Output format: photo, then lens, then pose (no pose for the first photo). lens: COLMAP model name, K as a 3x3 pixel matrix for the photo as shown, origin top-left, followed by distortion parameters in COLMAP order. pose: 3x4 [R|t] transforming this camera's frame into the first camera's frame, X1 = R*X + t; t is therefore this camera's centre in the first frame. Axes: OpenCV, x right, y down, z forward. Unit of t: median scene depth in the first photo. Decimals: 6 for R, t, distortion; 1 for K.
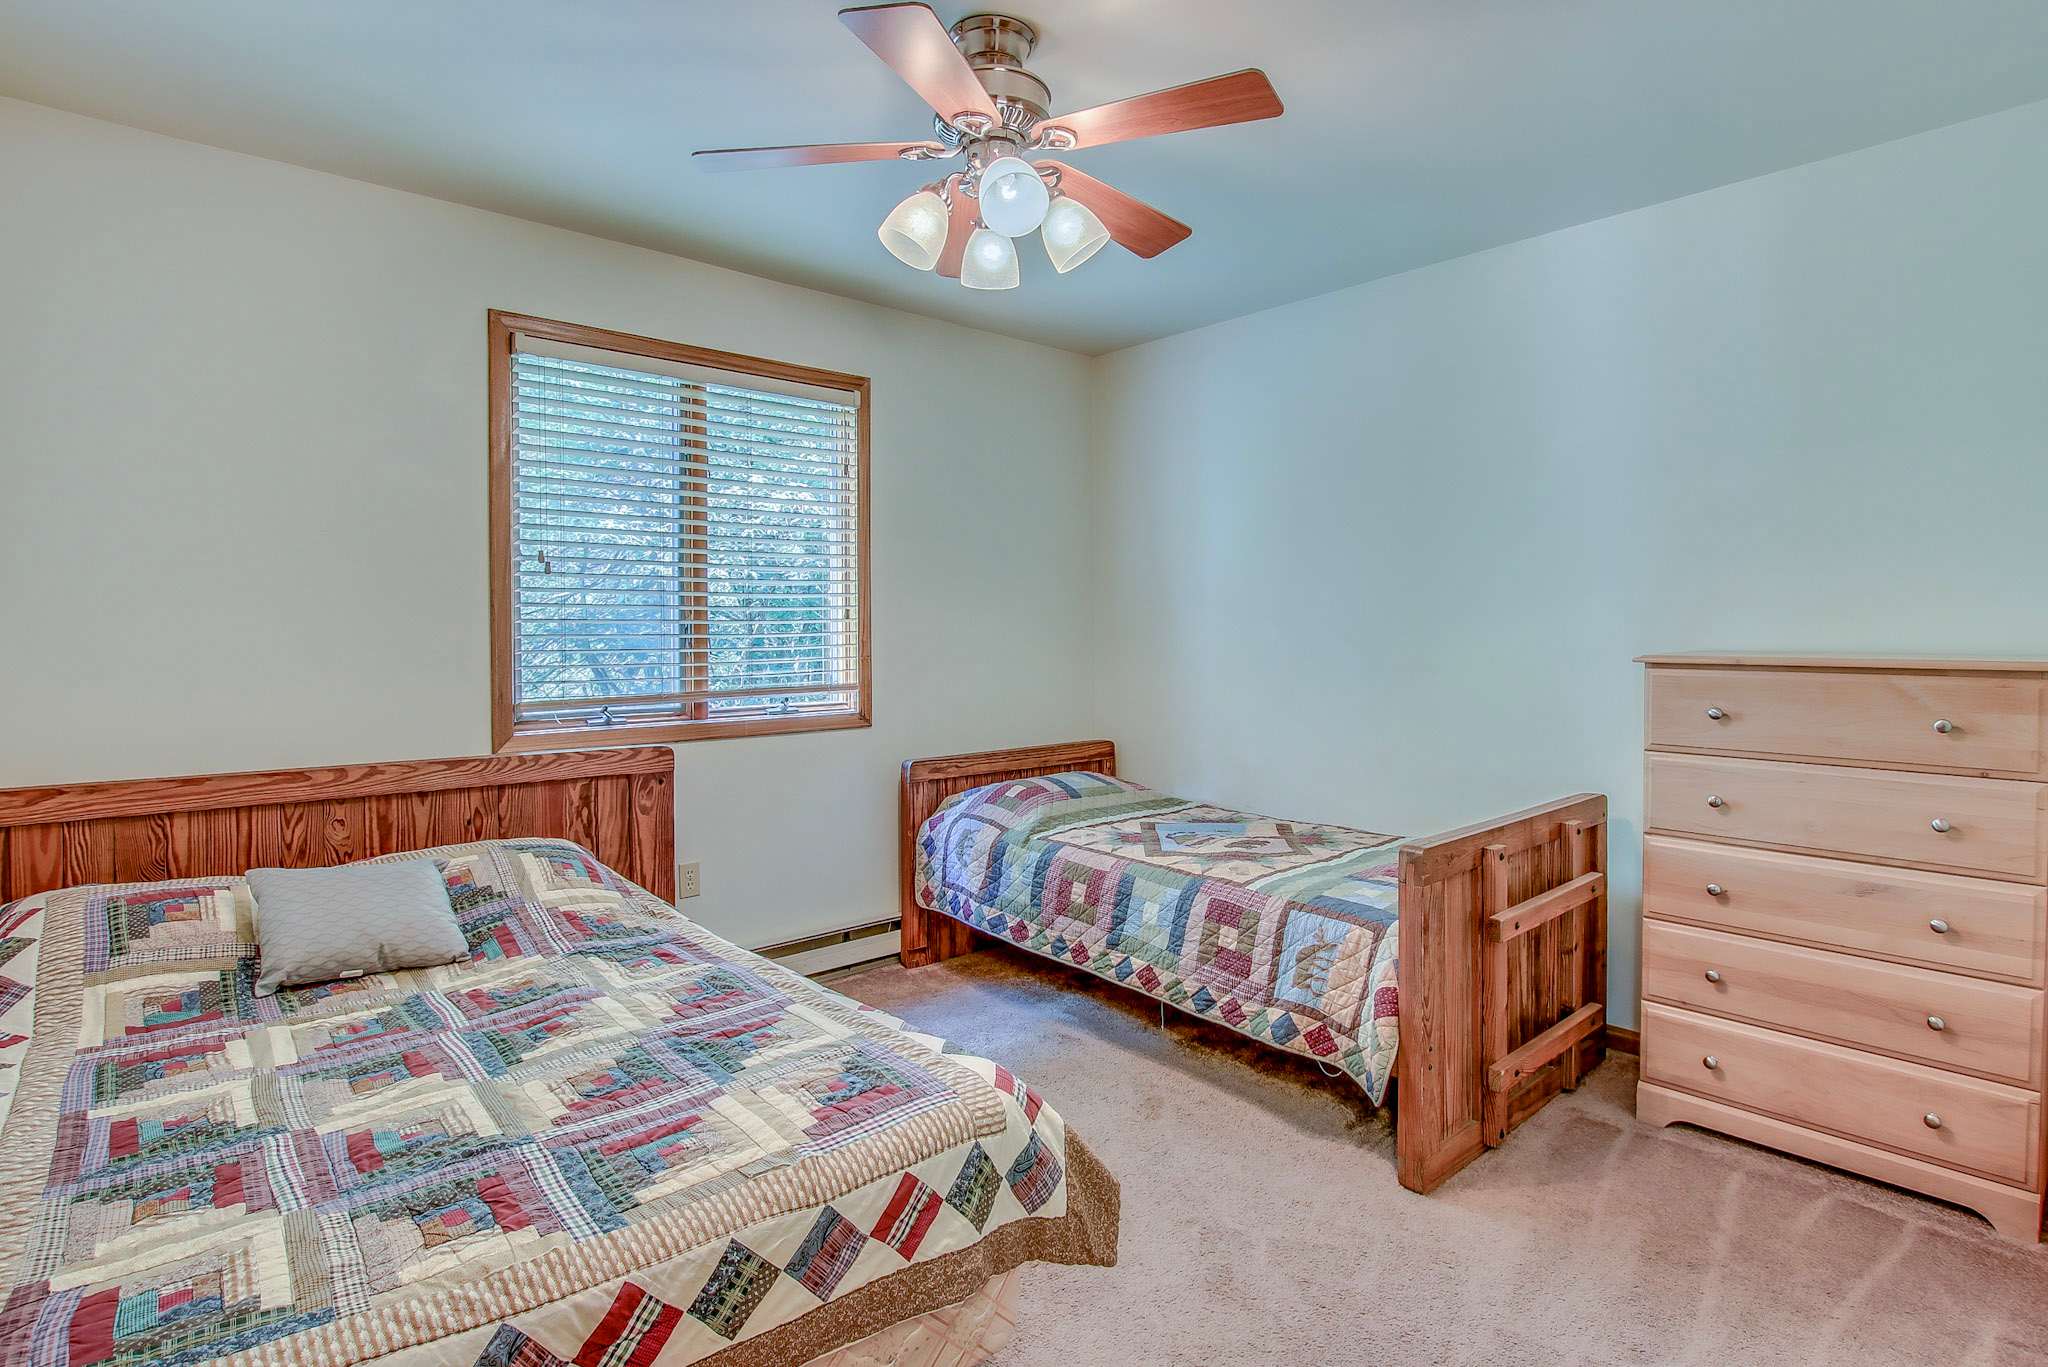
lens RADIAL K [[1011.7, 0, 1078.3], [0, 1011.7, 640.3], [0, 0, 1]] dist [-0.029043, 0.002031]
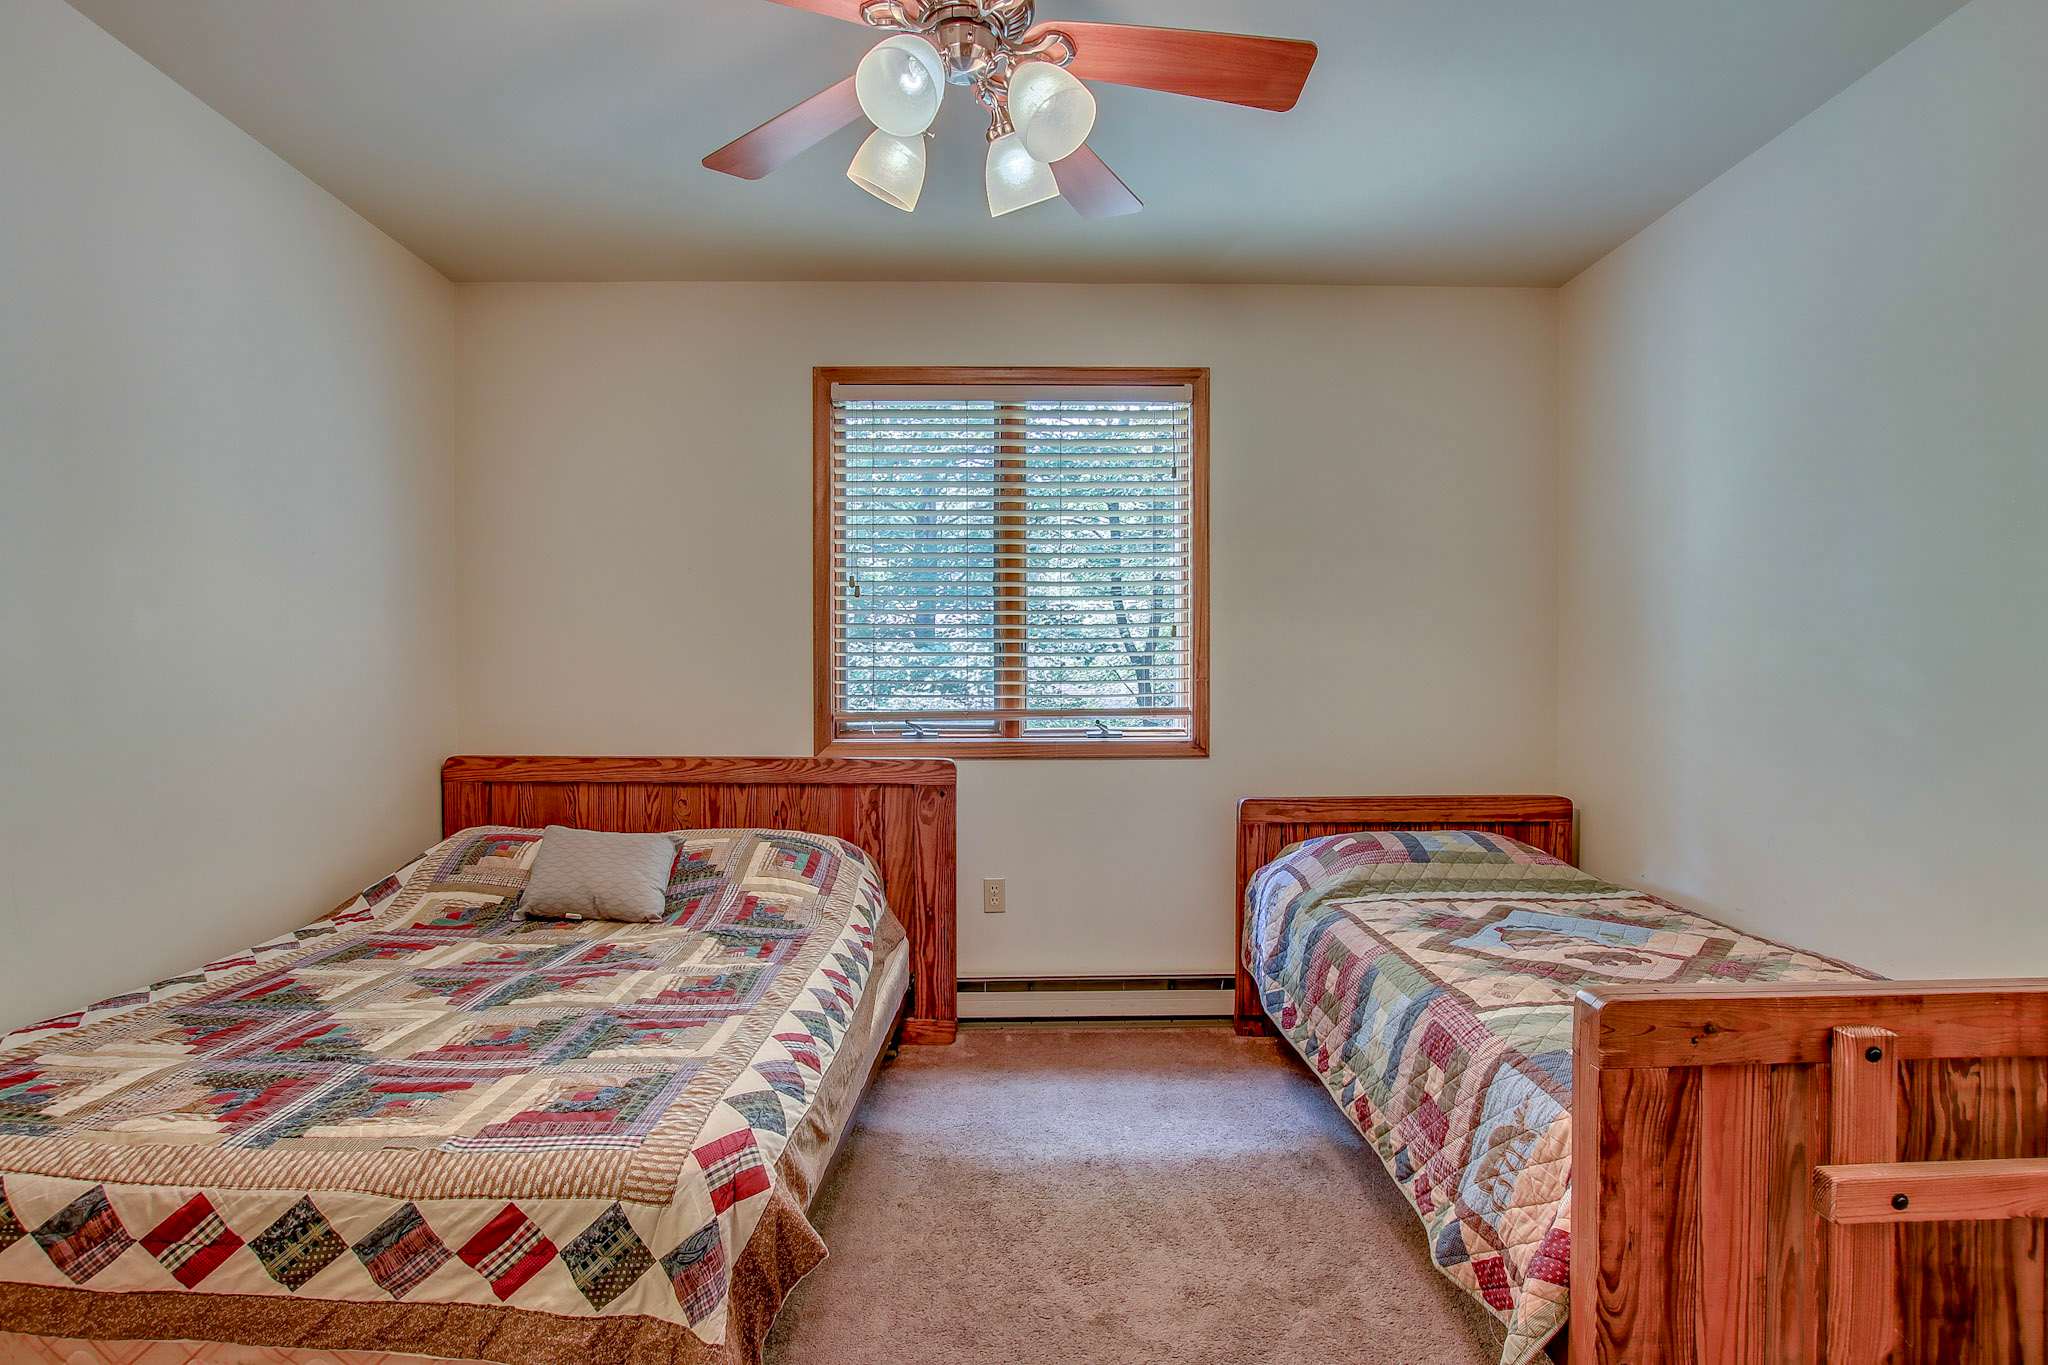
lens RADIAL K [[1011.7, 0, 1018.0], [0, 1011.7, 695.8], [0, 0, 1]] dist [-0.029043, 0.002031]
pose [[0.748400, 0.012796, -0.663124, 0.418782], [-0.005666, 0.999901, 0.012900, 0.033099], [0.663223, -0.005897, 0.748399, 0.349751]]
